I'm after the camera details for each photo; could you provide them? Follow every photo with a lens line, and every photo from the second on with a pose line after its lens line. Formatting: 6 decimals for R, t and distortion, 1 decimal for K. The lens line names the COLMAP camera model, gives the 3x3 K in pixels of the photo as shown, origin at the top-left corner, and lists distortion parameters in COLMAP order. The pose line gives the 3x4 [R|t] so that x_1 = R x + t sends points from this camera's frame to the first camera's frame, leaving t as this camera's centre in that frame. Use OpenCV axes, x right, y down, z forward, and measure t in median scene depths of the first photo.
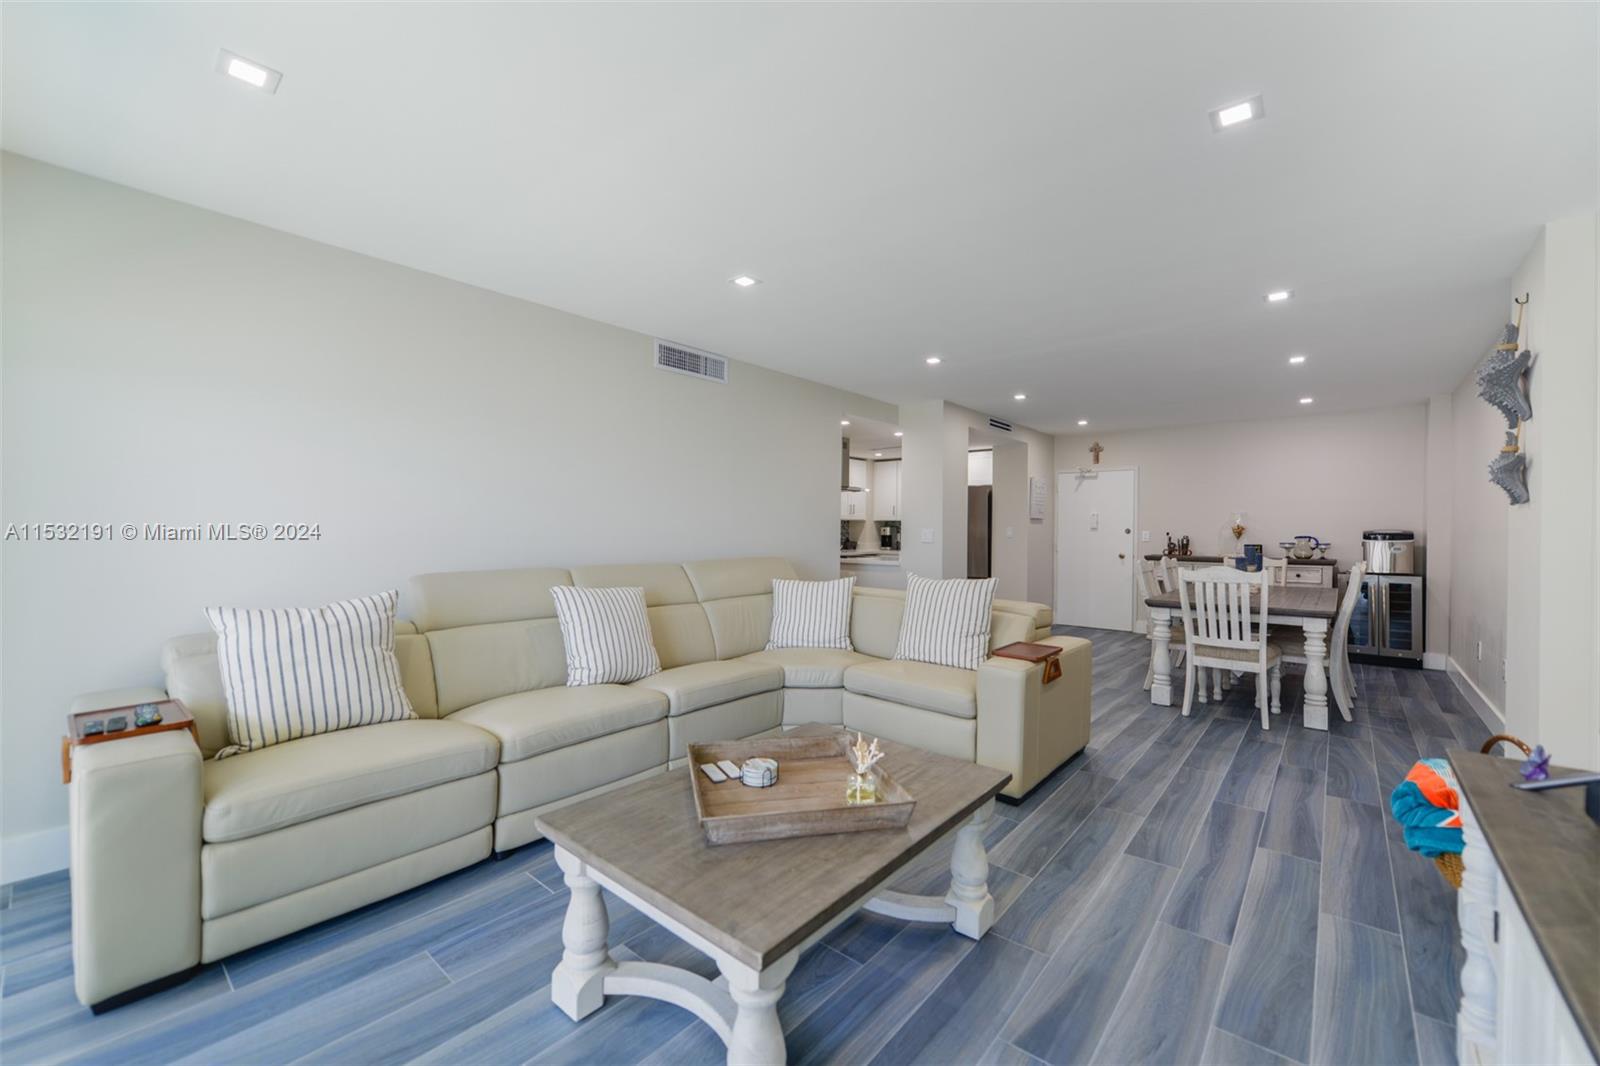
lens RADIAL K [[631.6, 0, 804.1], [0, 631.6, 532.5], [0, 0, 1]] dist [0.006534, -0.003073]
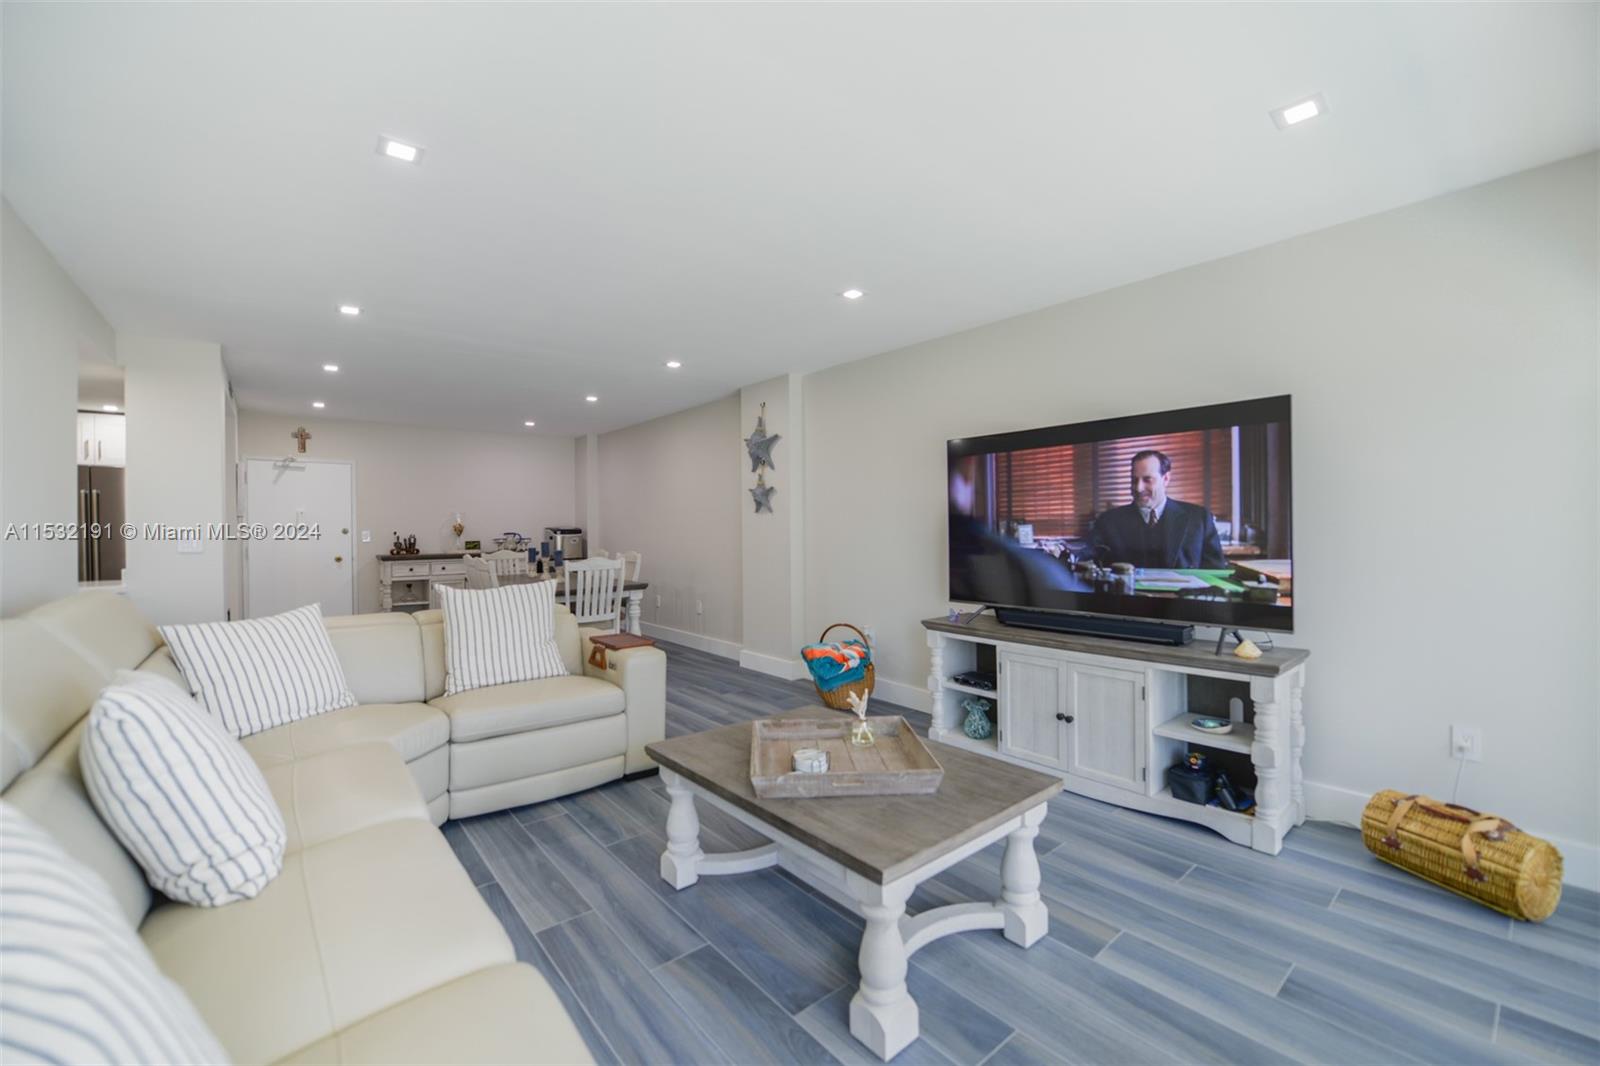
lens RADIAL K [[631.6, 0, 798.5], [0, 631.6, 528.8], [0, 0, 1]] dist [0.006534, -0.003073]
pose [[0.181770, -0.013139, 0.983253, -0.339411], [0.015757, 0.999821, 0.010447, -0.006385], [-0.983215, 0.013594, 0.181944, 0.252358]]
